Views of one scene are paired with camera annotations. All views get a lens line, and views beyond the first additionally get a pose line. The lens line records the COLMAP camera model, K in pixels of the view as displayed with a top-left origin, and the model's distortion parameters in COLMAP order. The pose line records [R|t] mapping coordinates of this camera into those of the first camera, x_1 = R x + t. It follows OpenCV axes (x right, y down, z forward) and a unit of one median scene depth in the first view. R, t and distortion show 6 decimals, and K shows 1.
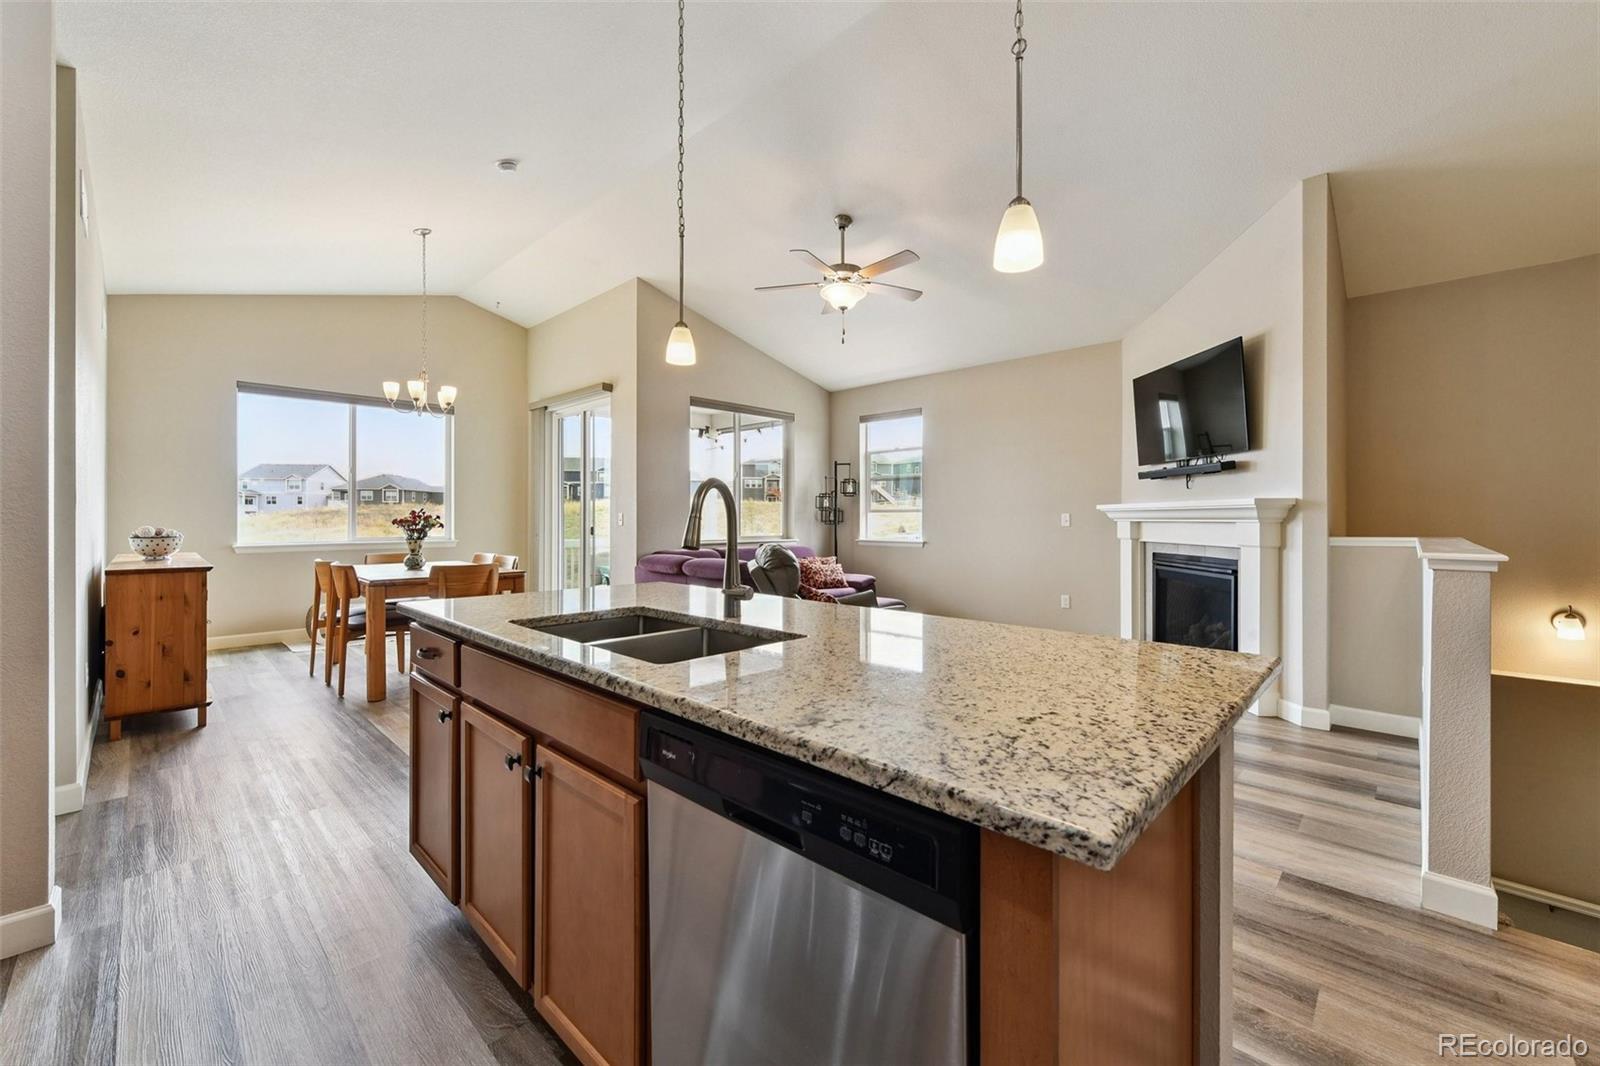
lens RADIAL K [[634.7, 0, 808.6], [0, 634.7, 524.0], [0, 0, 1]] dist [0.001234, -0.000519]
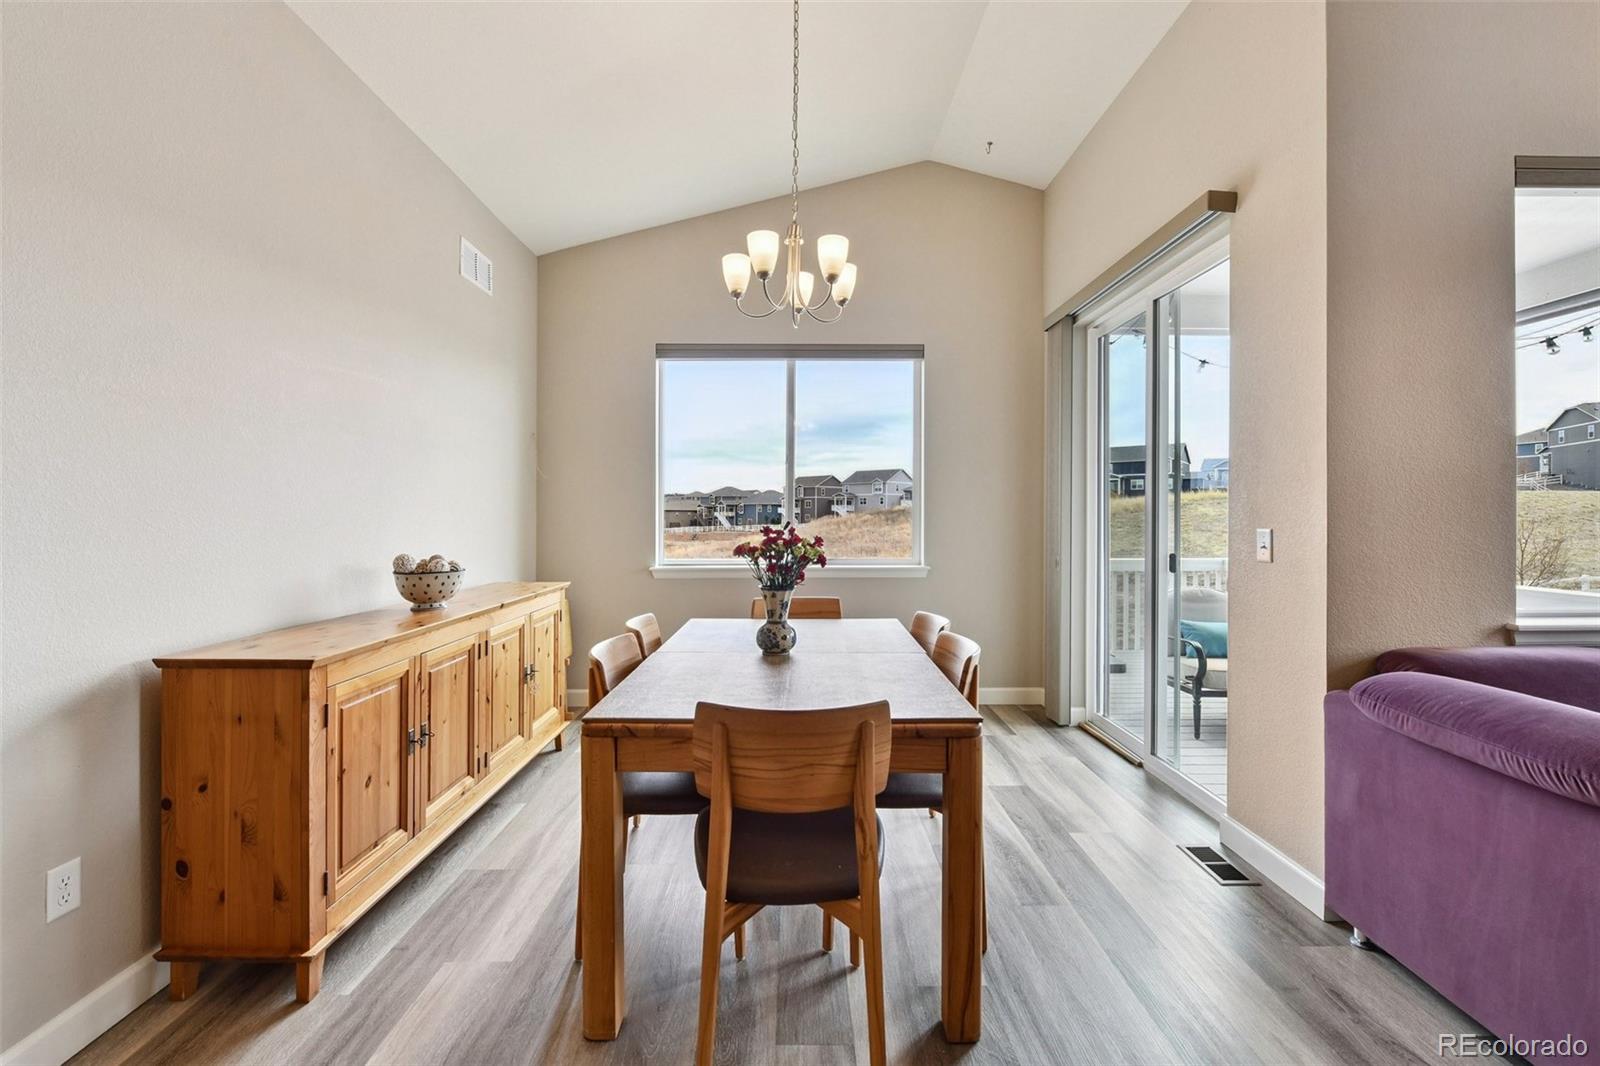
lens RADIAL K [[680.4, 0, 803.3], [0, 680.4, 515.3], [0, 0, 1]] dist [-0.001368, -0.000989]
pose [[0.698271, -0.001782, -0.715832, -0.195983], [-0.004872, 0.999962, -0.007242, -0.019778], [0.715817, 0.008544, 0.698236, 0.520912]]
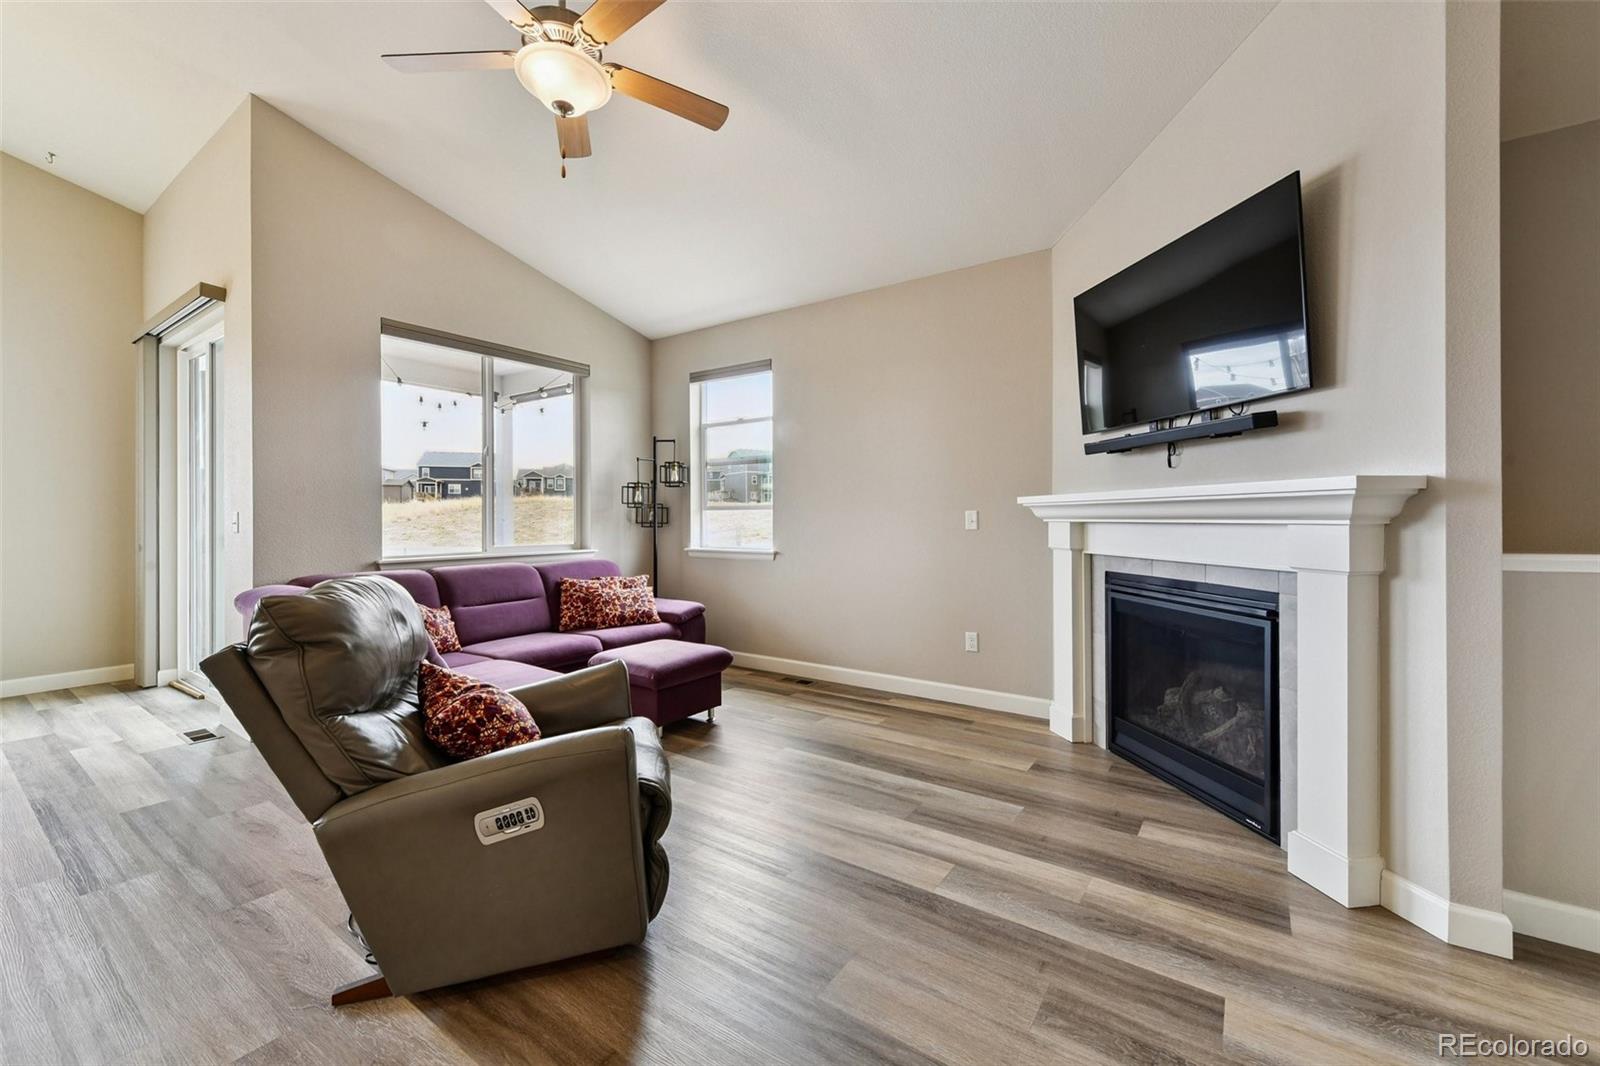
lens RADIAL K [[636.9, 0, 812.1], [0, 636.9, 519.7], [0, 0, 1]] dist [0.003679, -0.000109]
pose [[0.987506, -0.003502, 0.157540, 0.124162], [0.004487, 0.999973, -0.005900, -0.003361], [-0.157515, 0.006533, 0.987495, 0.338570]]
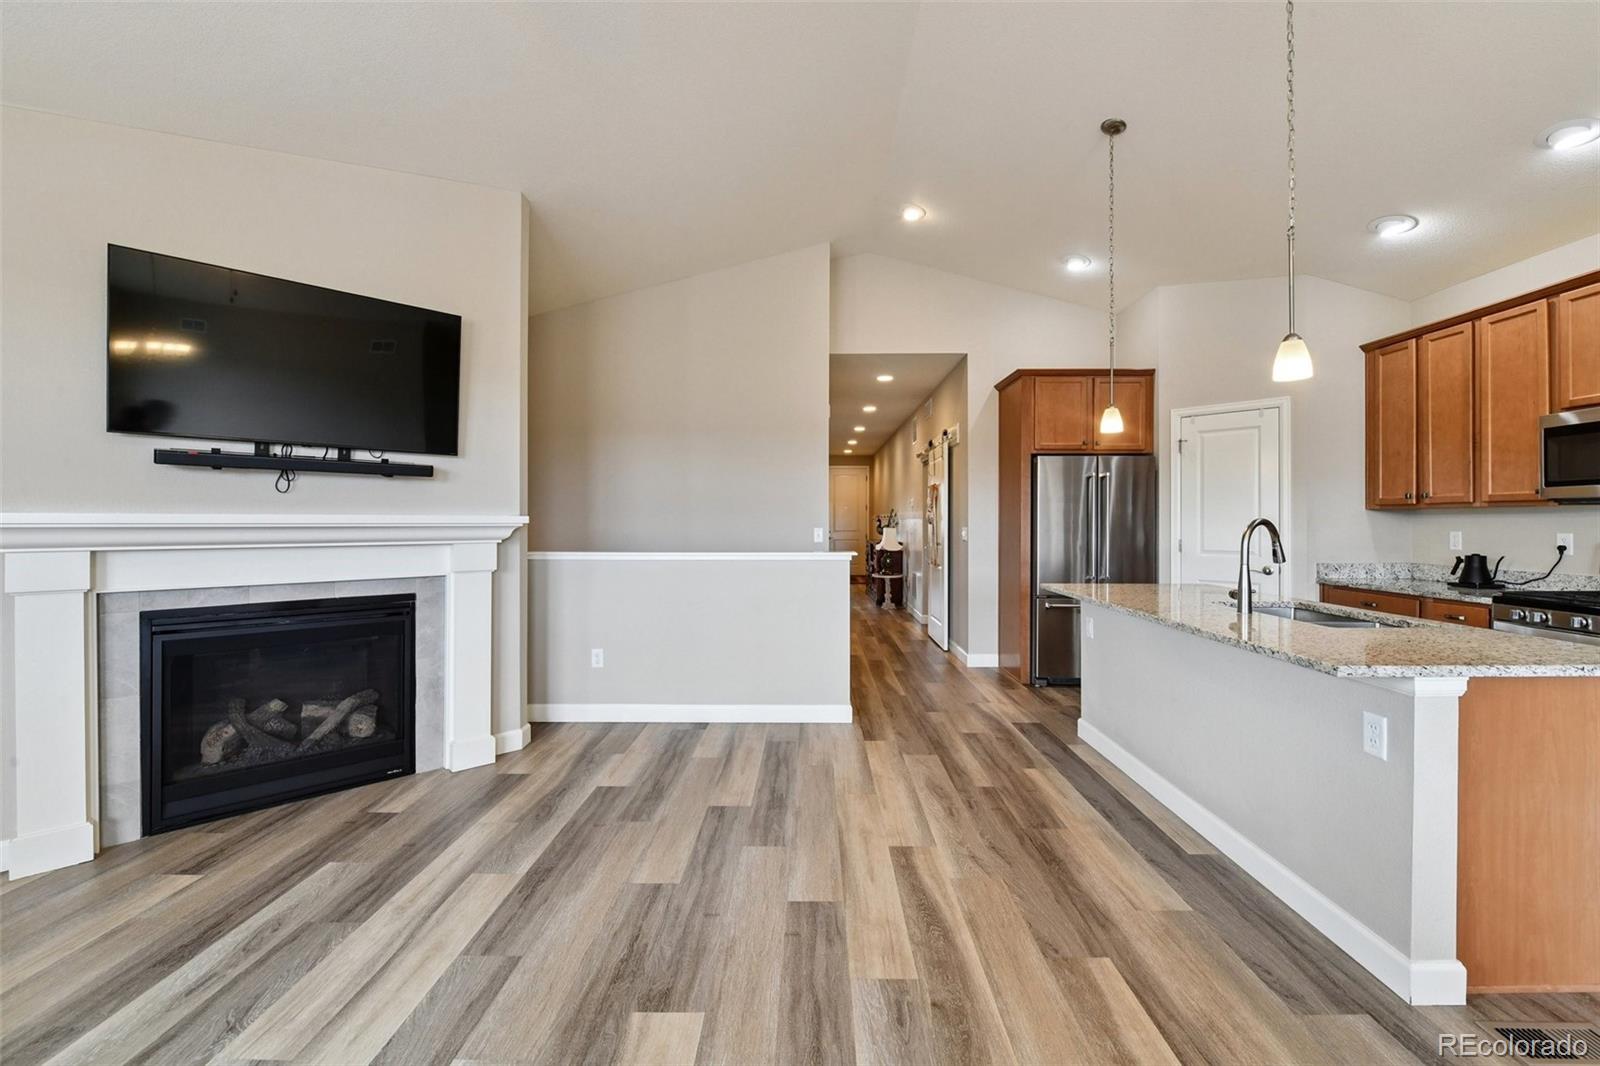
lens RADIAL K [[645.8, 0, 809.1], [0, 645.8, 522.0], [0, 0, 1]] dist [-0.002601, -0.002985]
pose [[-0.683162, -0.002966, 0.730261, -0.145758], [0.004269, 0.999958, 0.008055, -0.021957], [-0.730255, 0.008620, -0.683121, 0.775667]]
